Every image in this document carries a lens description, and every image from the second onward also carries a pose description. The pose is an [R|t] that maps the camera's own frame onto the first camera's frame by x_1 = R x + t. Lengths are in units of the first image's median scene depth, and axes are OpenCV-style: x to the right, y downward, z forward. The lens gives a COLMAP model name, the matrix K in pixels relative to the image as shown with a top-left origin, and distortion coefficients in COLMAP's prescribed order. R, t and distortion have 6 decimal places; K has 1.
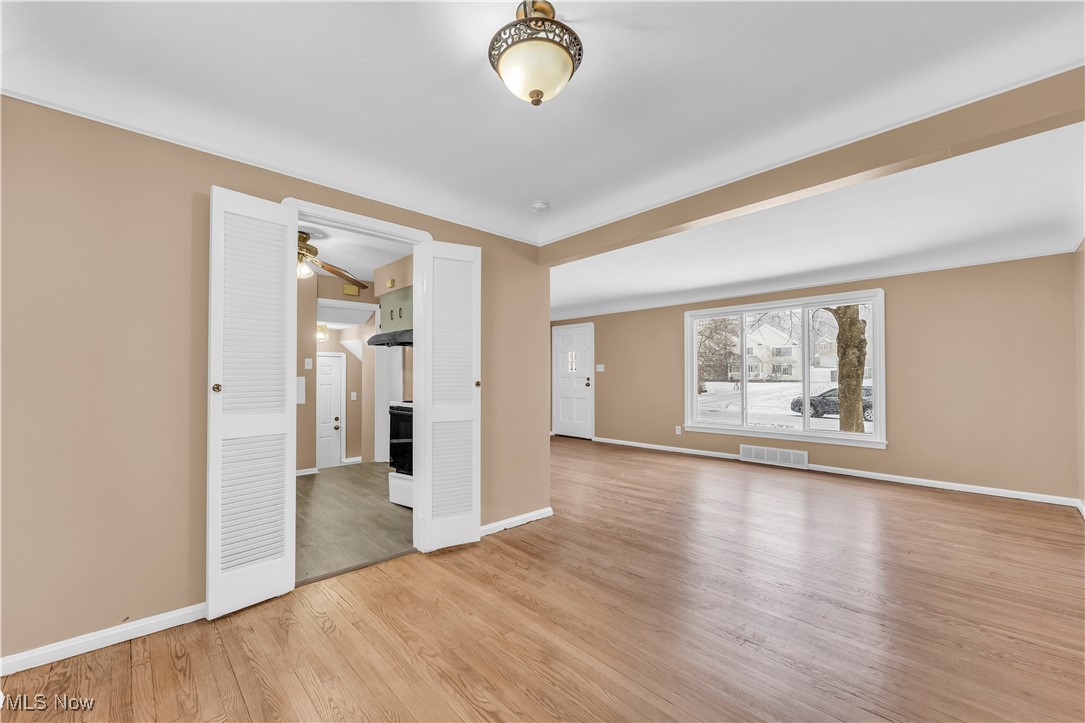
lens RADIAL K [[435.6, 0, 537.6], [0, 435.6, 367.9], [0, 0, 1]] dist [0.000834, -0.000088]
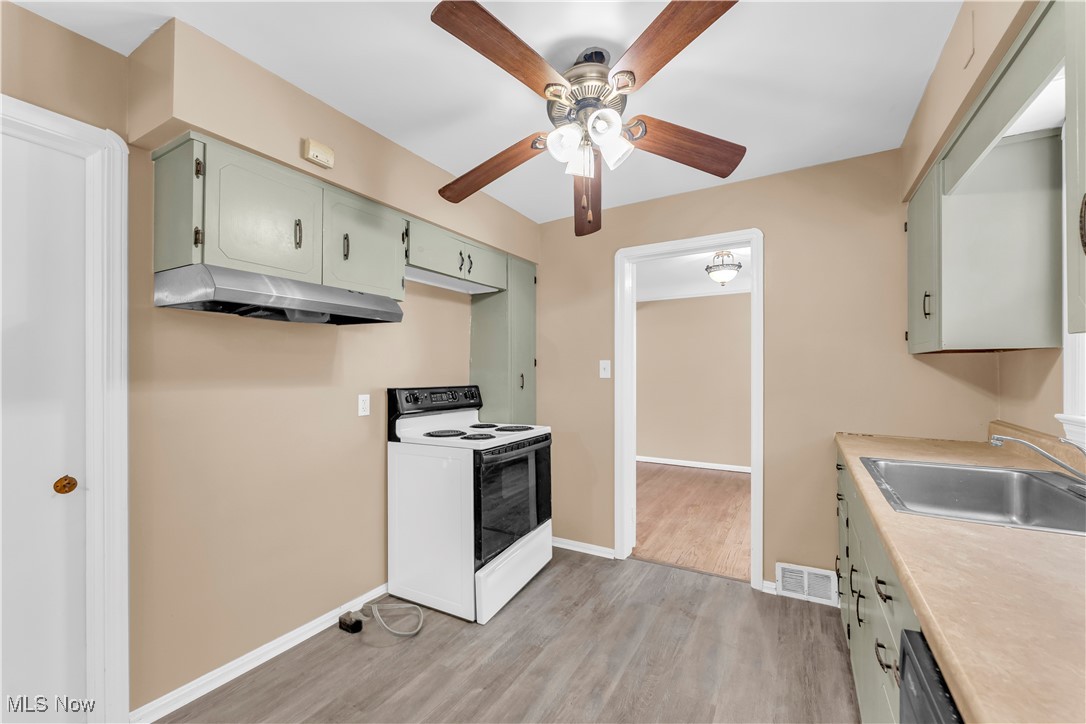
lens RADIAL K [[442.7, 0, 537.2], [0, 442.7, 369.1], [0, 0, 1]] dist [0.001669, 0.000288]
pose [[-0.280594, 0.008944, 0.959785, -0.650514], [-0.017961, 0.999733, -0.014567, 0.000169], [-0.959659, -0.021326, -0.280358, 0.806431]]
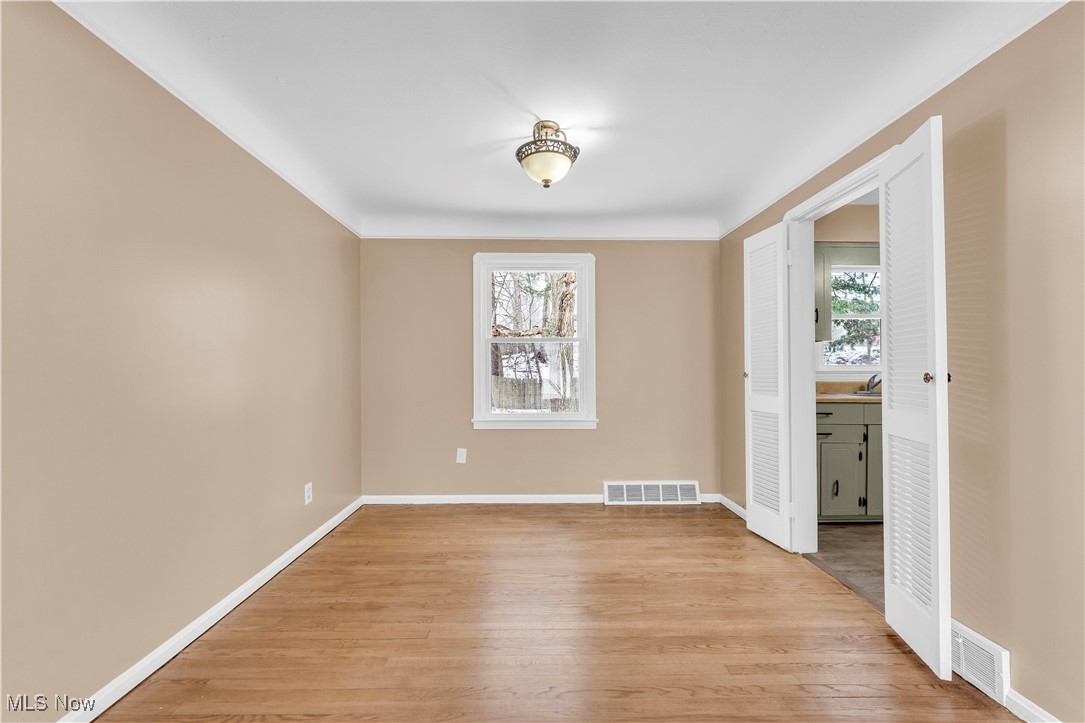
lens RADIAL K [[435.6, 0, 537.6], [0, 435.6, 367.9], [0, 0, 1]] dist [0.000834, -0.000088]
pose [[-0.670322, -0.003002, -0.742064, 0.320174], [0.018253, 0.999623, -0.020533, 0.014451], [0.741846, -0.027309, -0.670014, 0.554292]]
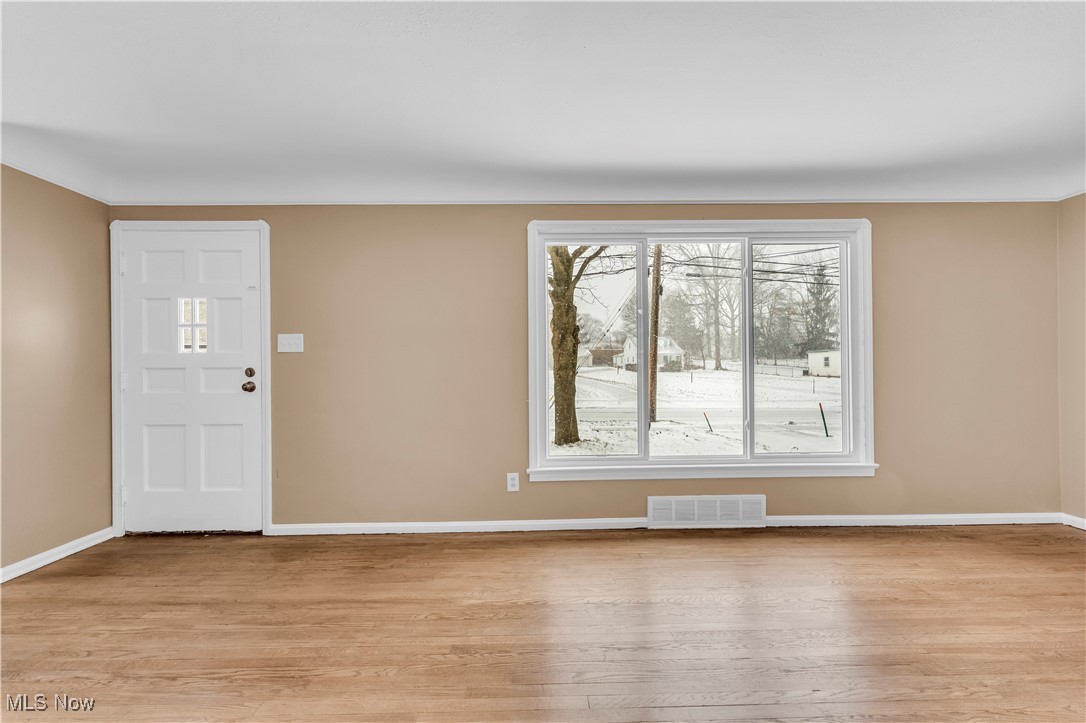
lens RADIAL K [[442.7, 0, 537.2], [0, 442.7, 368.6], [0, 0, 1]] dist [0.001669, 0.000288]
pose [[0.669611, -0.004954, 0.742695, -0.001769], [-0.007358, 0.999884, 0.013304, 0.023124], [-0.742675, -0.014373, 0.669497, 0.832714]]
